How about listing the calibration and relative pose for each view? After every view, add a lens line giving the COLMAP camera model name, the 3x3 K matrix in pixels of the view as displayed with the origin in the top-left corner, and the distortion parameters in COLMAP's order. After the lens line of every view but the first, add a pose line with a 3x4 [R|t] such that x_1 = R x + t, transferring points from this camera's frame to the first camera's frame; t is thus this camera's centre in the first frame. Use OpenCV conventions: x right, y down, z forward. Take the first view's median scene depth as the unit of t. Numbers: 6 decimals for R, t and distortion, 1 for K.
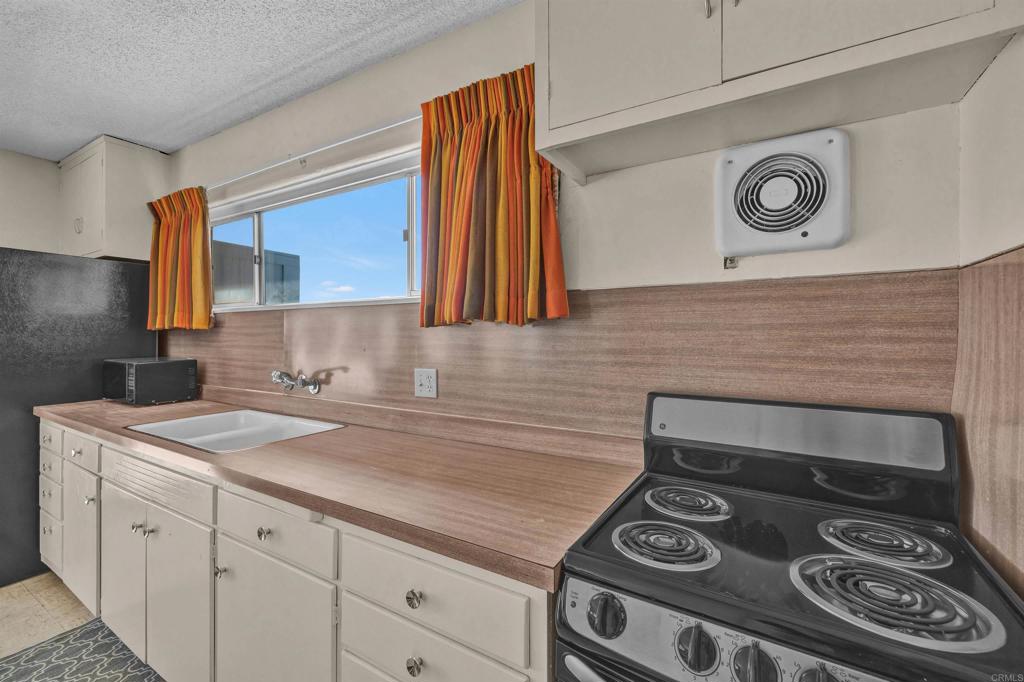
lens RADIAL K [[446.1, 0, 512.0], [0, 446.1, 341.0], [0, 0, 1]] dist [-0.002835, -0.000315]
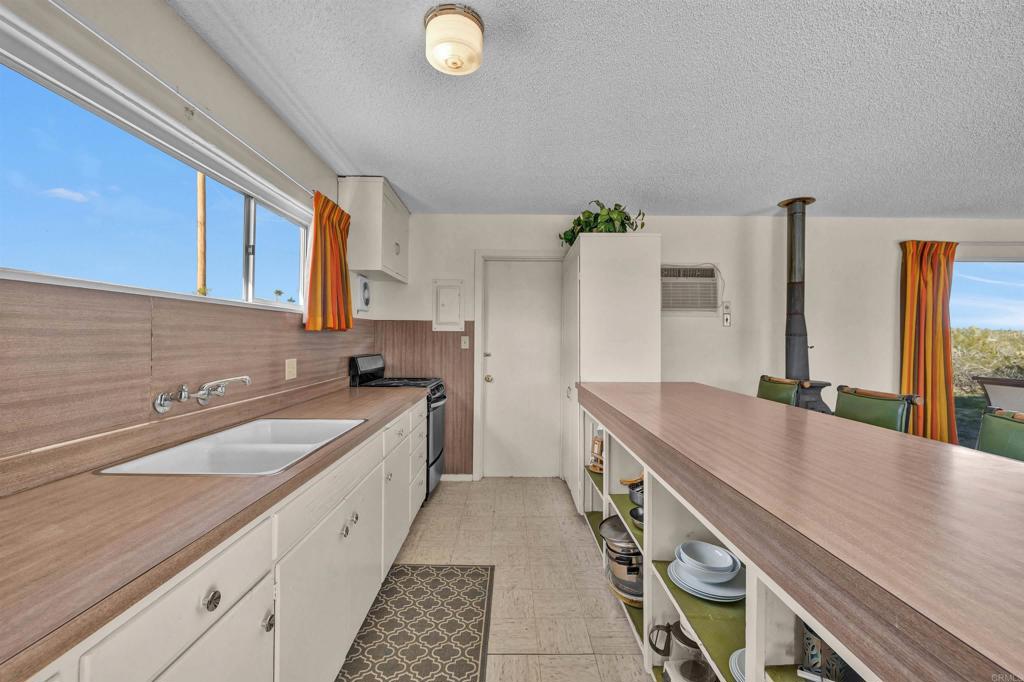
lens RADIAL K [[446.1, 0, 512.0], [0, 446.1, 341.0], [0, 0, 1]] dist [-0.002835, -0.000315]
pose [[-0.531587, -0.016077, 0.846851, -1.659696], [-0.009043, 0.999871, 0.013306, -0.020861], [-0.846956, -0.000585, -0.531663, 1.077087]]
